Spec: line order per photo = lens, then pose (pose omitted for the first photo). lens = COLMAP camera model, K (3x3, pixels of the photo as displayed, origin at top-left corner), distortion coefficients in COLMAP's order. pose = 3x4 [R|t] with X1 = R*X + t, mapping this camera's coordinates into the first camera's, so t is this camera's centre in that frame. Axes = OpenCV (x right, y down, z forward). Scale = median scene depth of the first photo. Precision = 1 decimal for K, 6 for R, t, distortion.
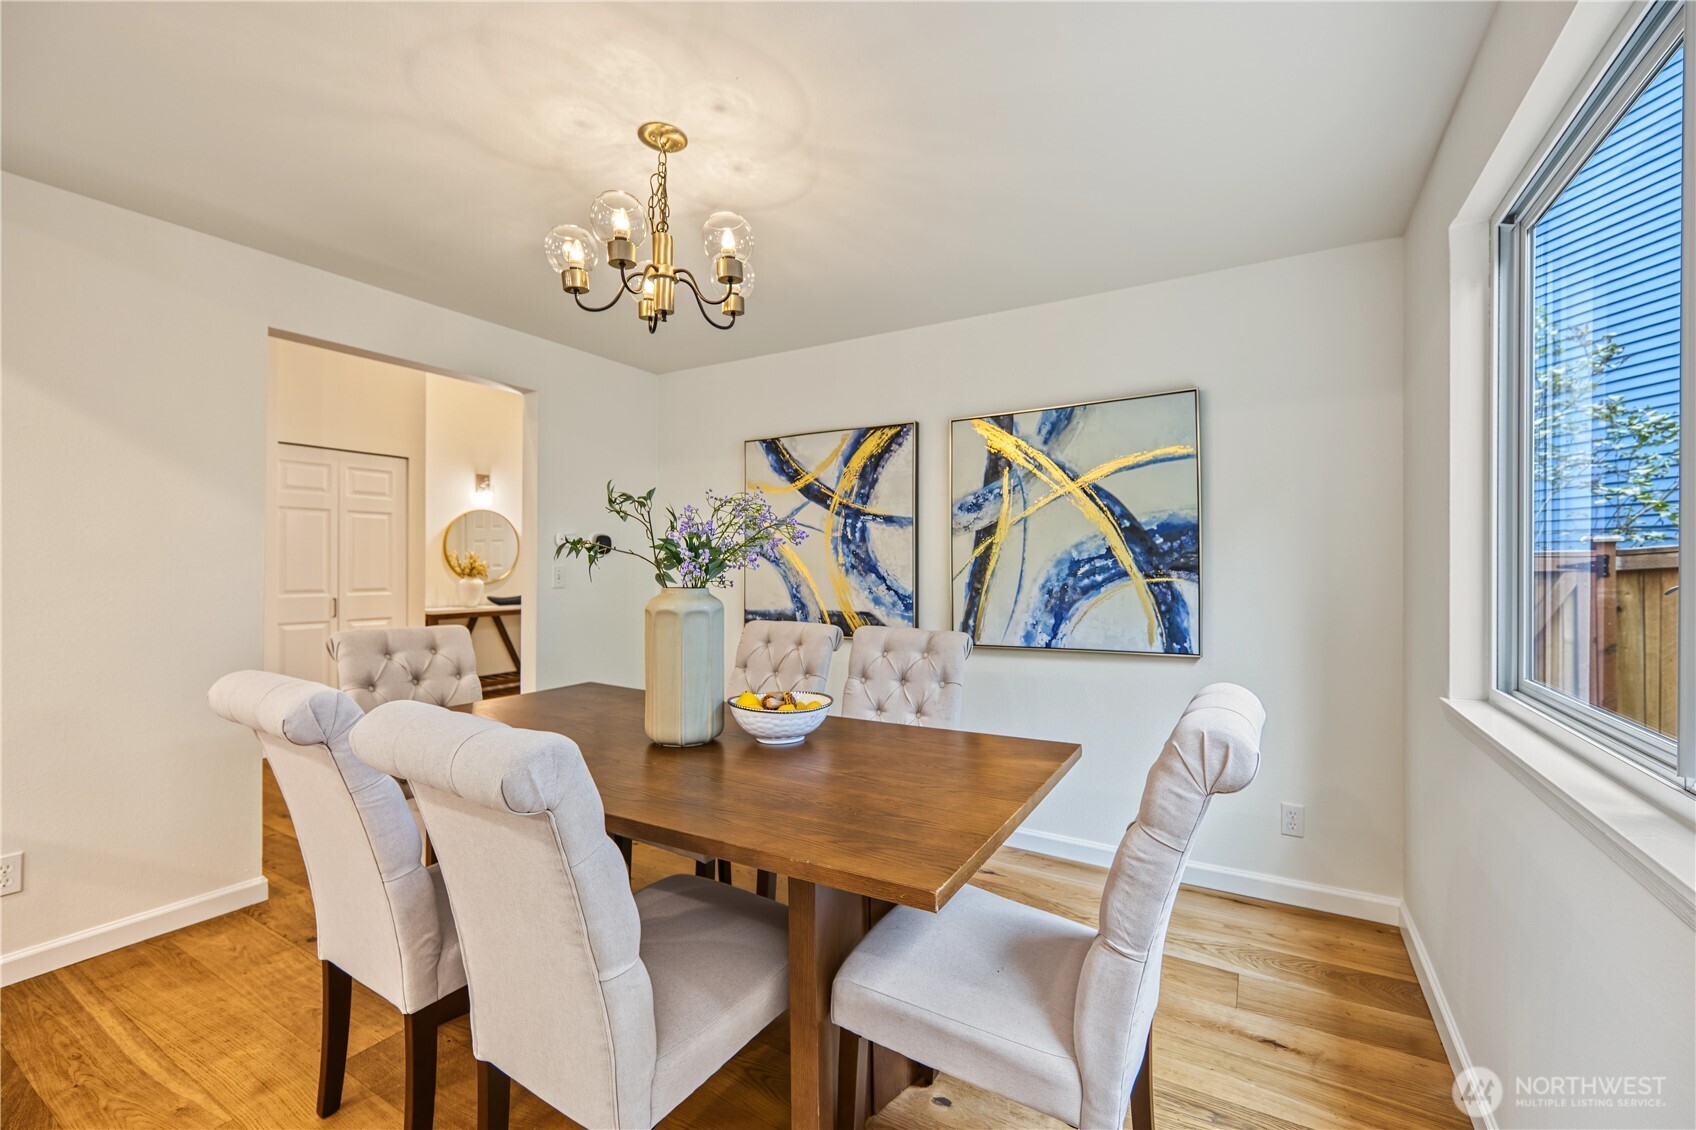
lens RADIAL K [[692.4, 0, 852.4], [0, 692.4, 567.5], [0, 0, 1]] dist [0.003668, 0.000252]
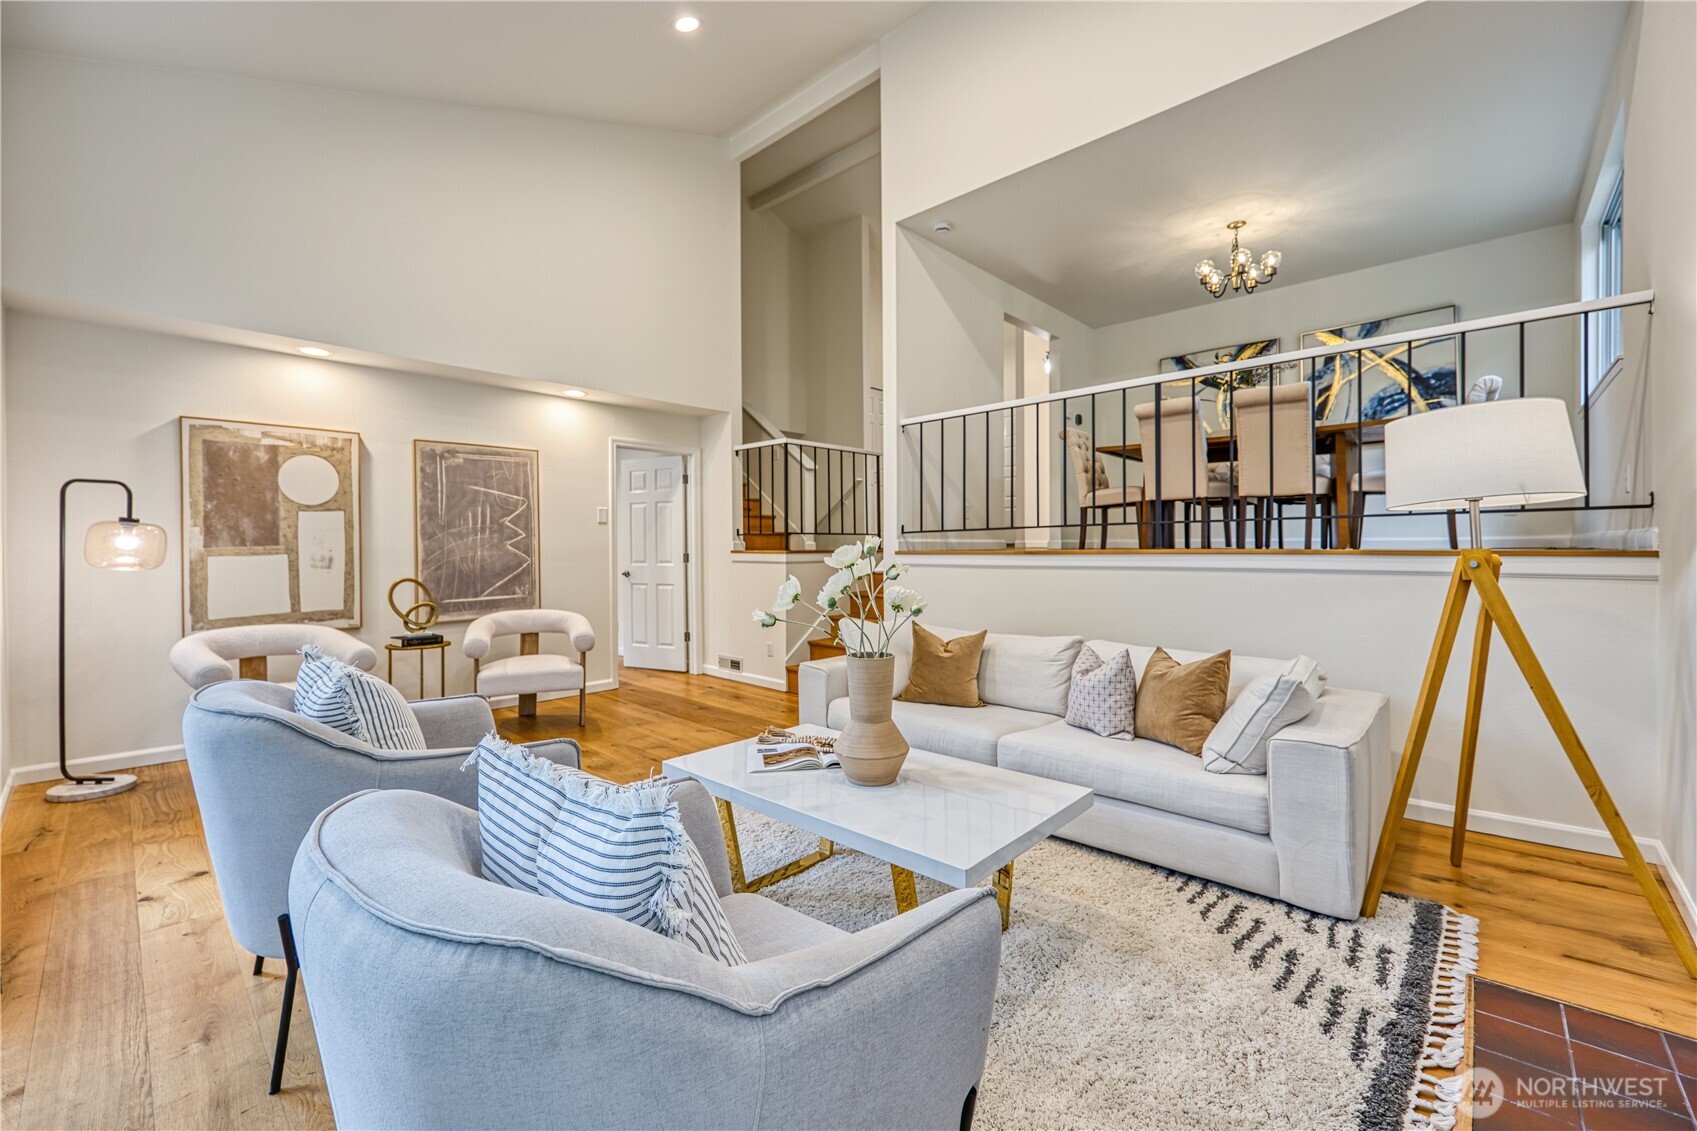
lens RADIAL K [[692.8, 0, 837.8], [0, 692.8, 556.6], [0, 0, 1]] dist [0.003668, 0.000252]
pose [[0.976358, -0.006054, -0.216075, -0.789032], [0.007799, 0.999943, 0.007225, 0.426912], [0.216019, -0.008740, 0.976350, -1.313092]]
